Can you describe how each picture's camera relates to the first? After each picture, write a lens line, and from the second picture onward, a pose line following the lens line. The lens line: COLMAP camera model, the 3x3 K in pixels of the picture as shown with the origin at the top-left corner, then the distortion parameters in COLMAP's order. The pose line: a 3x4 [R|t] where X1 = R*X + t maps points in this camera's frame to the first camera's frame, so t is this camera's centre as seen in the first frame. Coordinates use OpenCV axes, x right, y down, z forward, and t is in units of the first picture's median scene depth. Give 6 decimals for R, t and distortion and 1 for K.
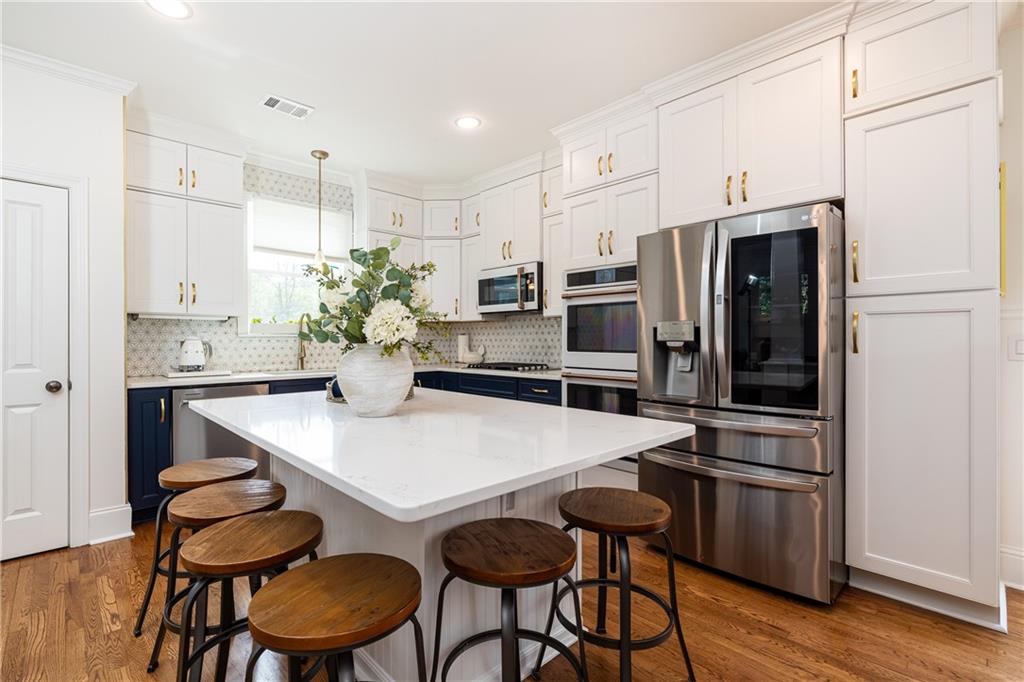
lens RADIAL K [[467.2, 0, 490.2], [0, 467.2, 341.0], [0, 0, 1]] dist [-0.009740, 0.000024]
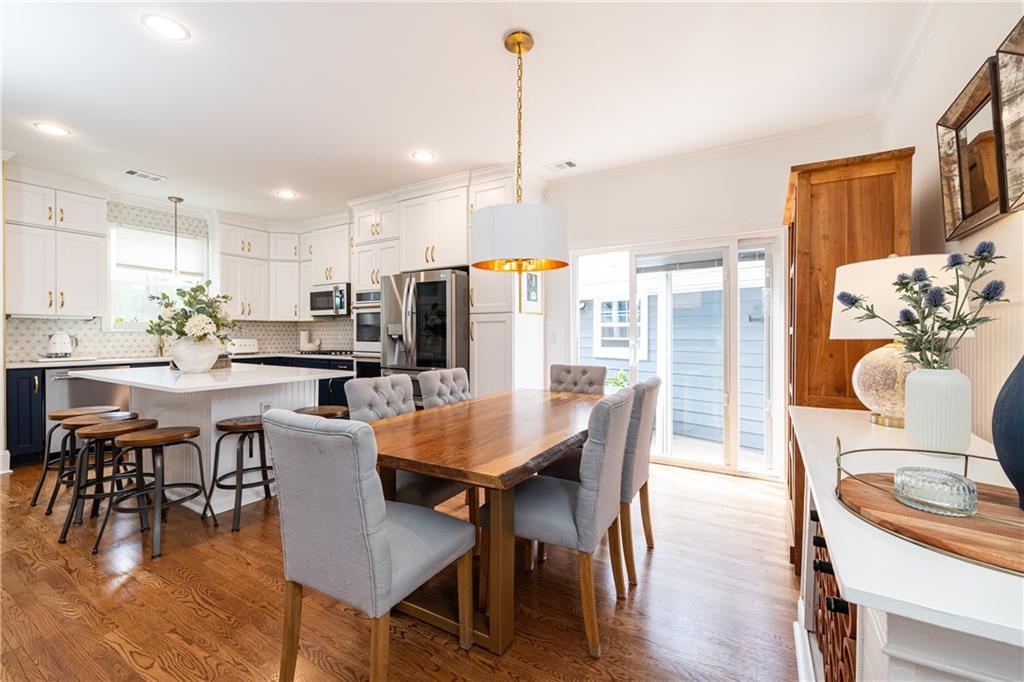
lens RADIAL K [[422.0, 0, 516.6], [0, 422.0, 336.1], [0, 0, 1]] dist [-0.001370, -0.000576]
pose [[0.957847, -0.000256, 0.287279, 0.277175], [0.000179, 1.000000, 0.000295, 0.003221], [-0.287279, -0.000231, 0.957847, -0.552618]]
